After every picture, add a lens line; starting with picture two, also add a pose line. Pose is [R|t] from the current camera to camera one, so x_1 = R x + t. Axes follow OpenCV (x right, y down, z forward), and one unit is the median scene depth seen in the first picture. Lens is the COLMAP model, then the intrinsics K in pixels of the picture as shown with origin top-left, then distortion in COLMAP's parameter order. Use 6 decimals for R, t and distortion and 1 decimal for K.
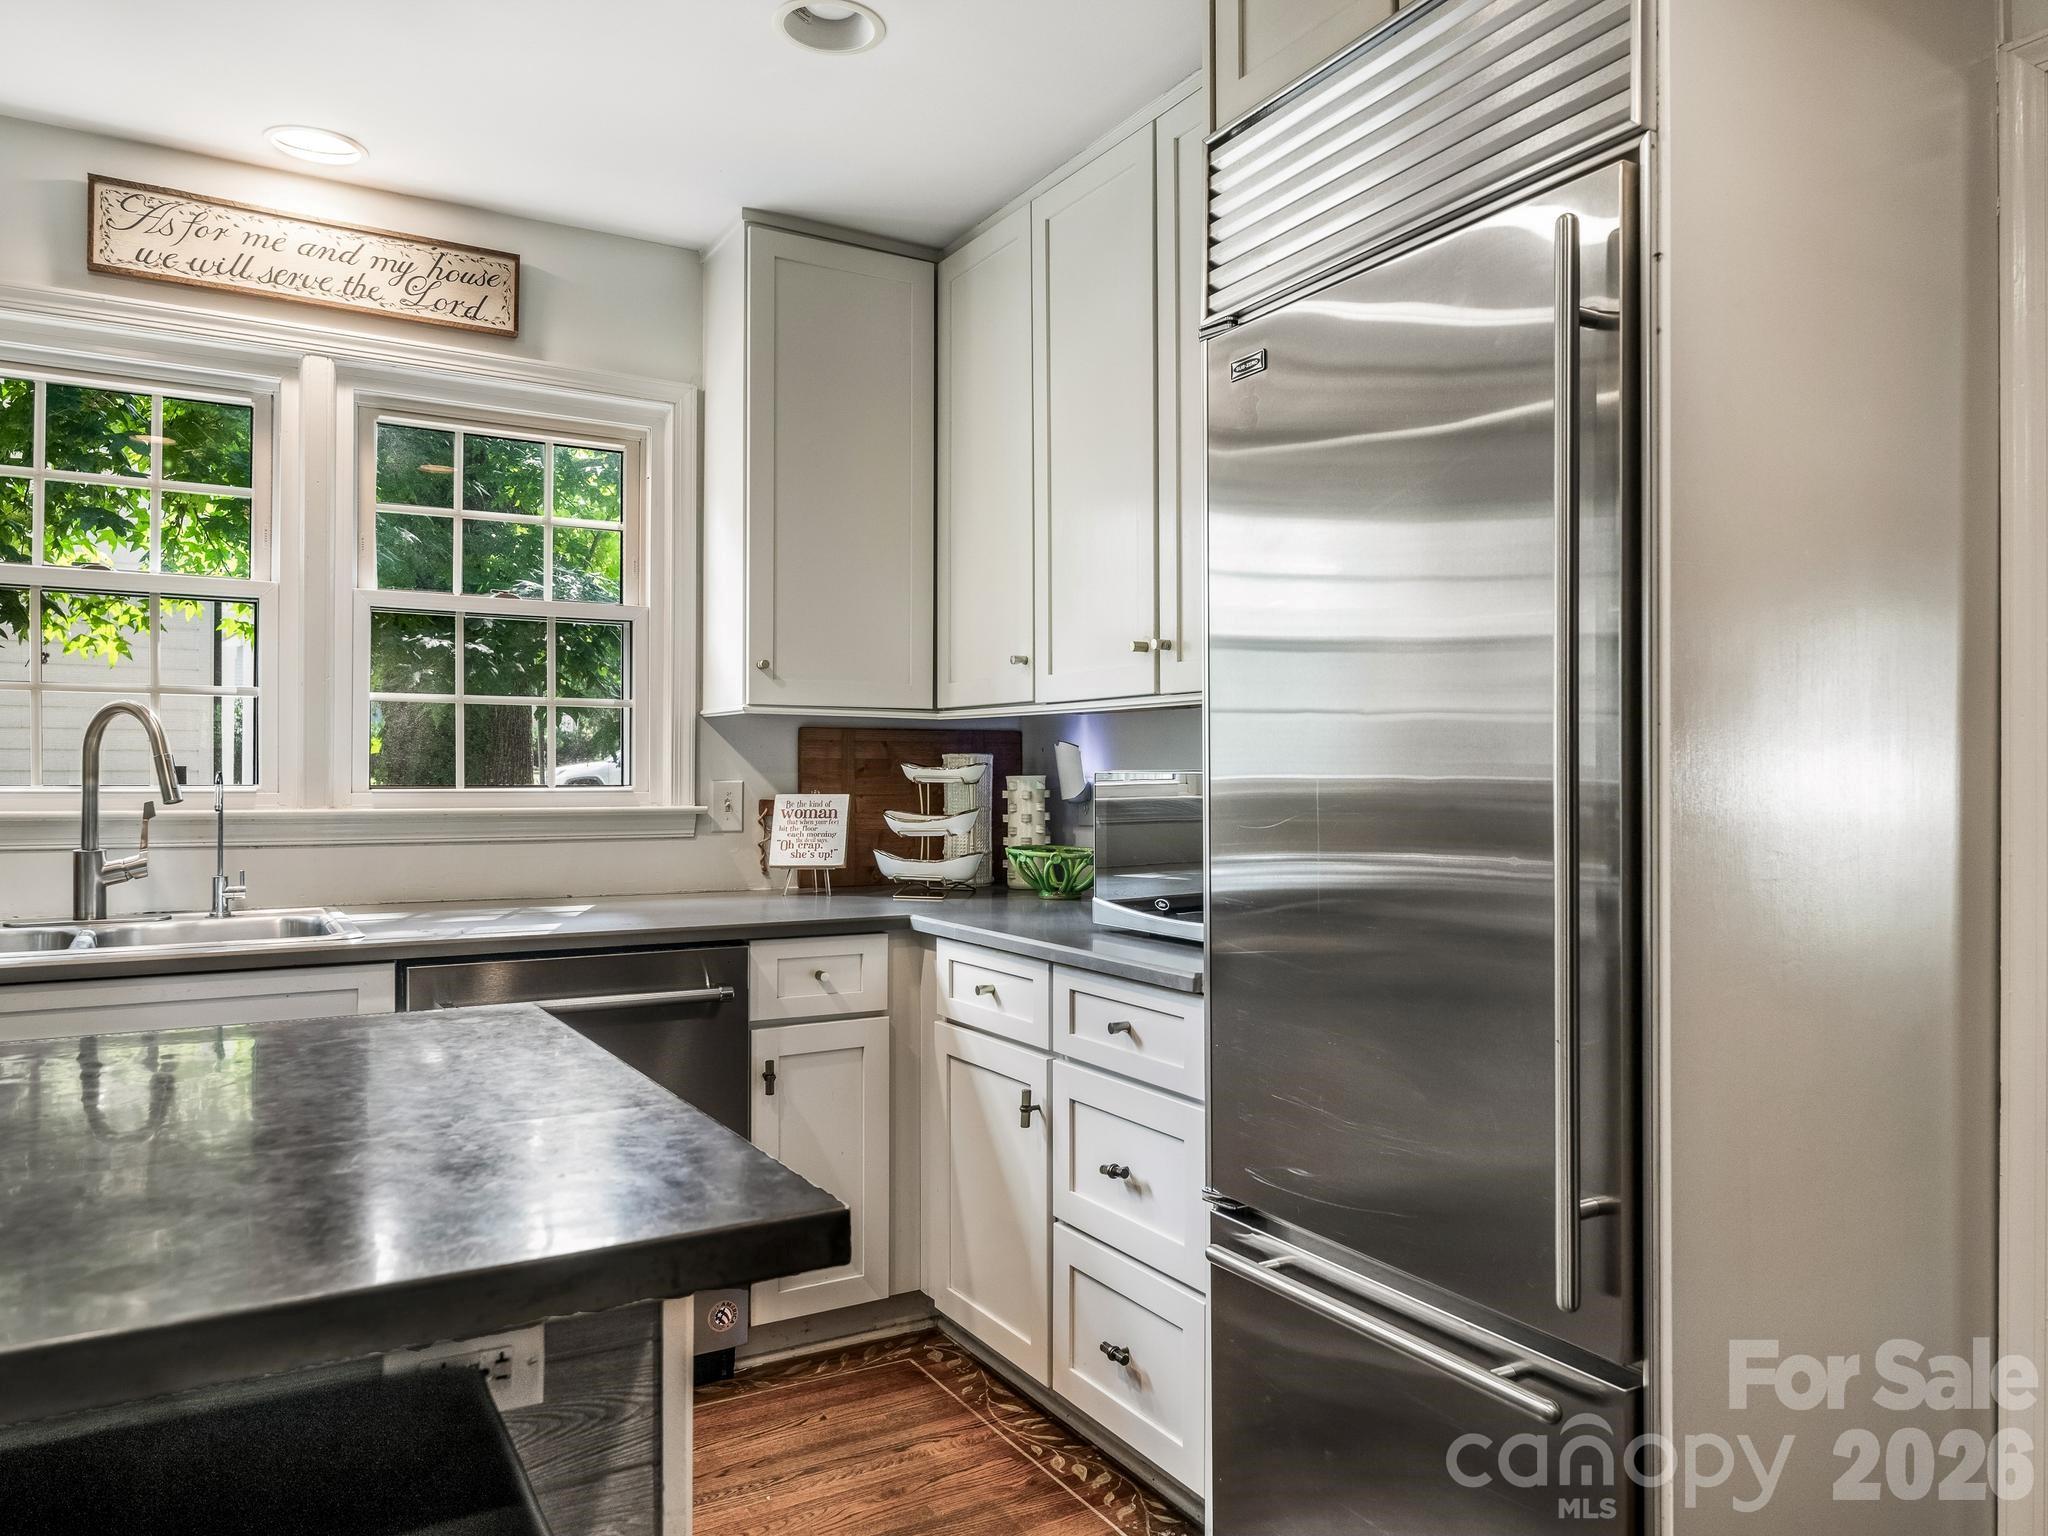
lens RADIAL K [[1382.6, 0, 1024.0], [0, 1382.6, 768.0], [0, 0, 1]] dist [0.004234, 0.004225]
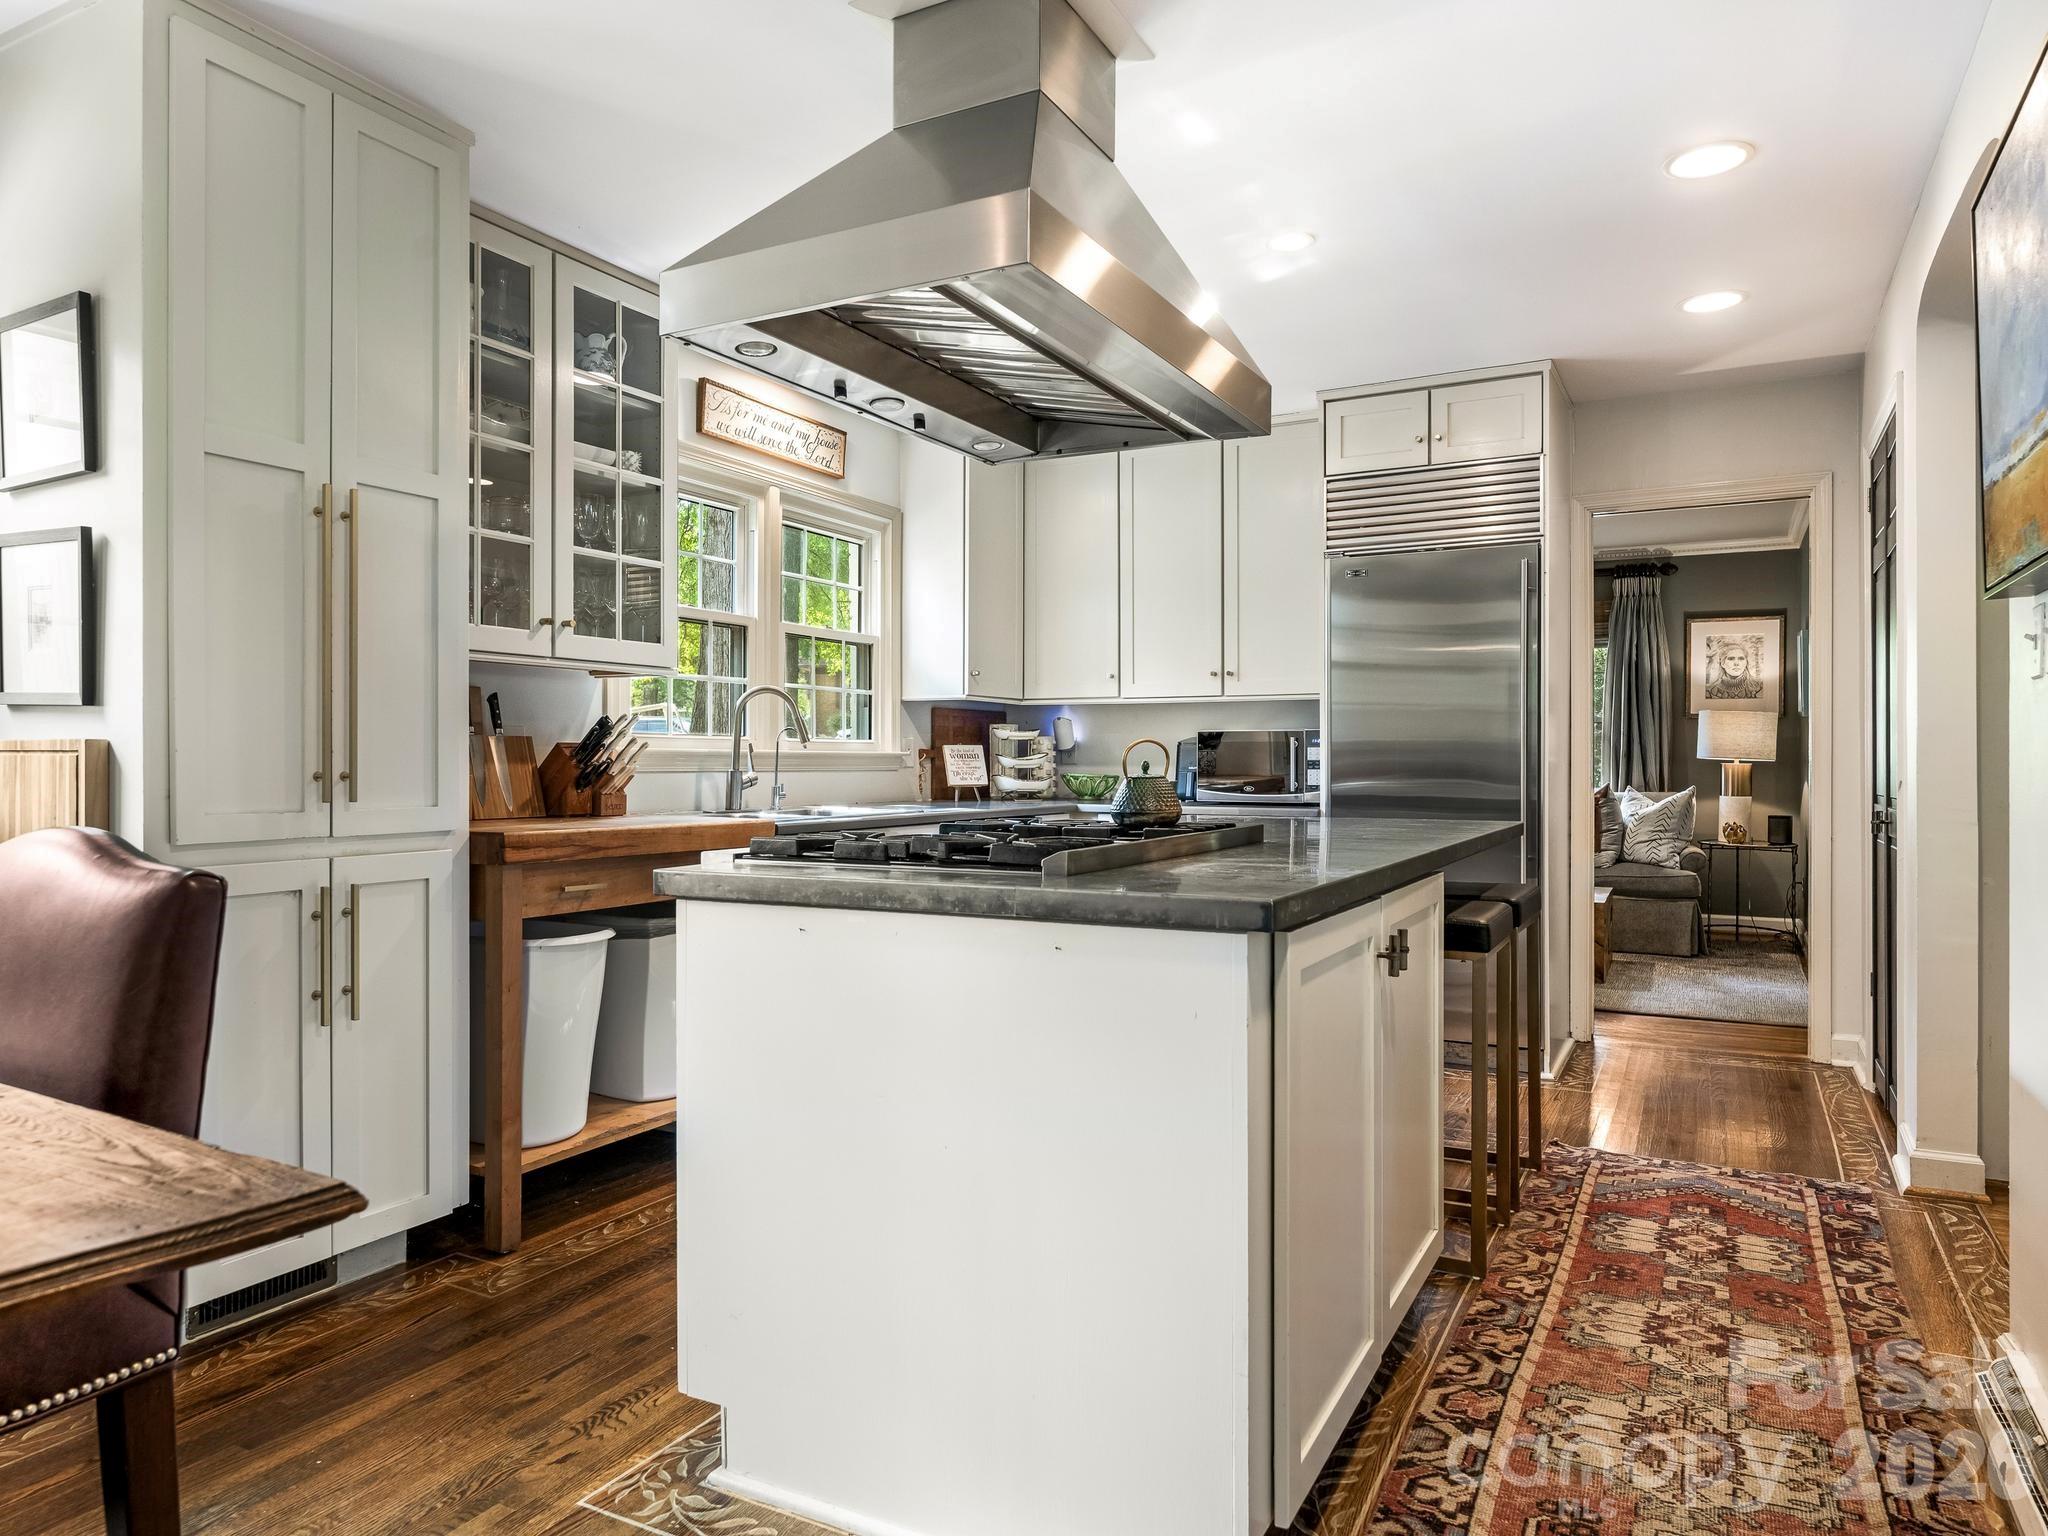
lens RADIAL K [[1269.1, 0, 1024.0], [0, 1269.1, 768.0], [0, 0, 1]] dist [0.004971, 0.002493]
pose [[0.856906, -0.007084, 0.515424, -1.017791], [0.003803, 0.999965, 0.007420, 0.039591], [-0.515459, -0.004398, 0.856903, -0.489488]]
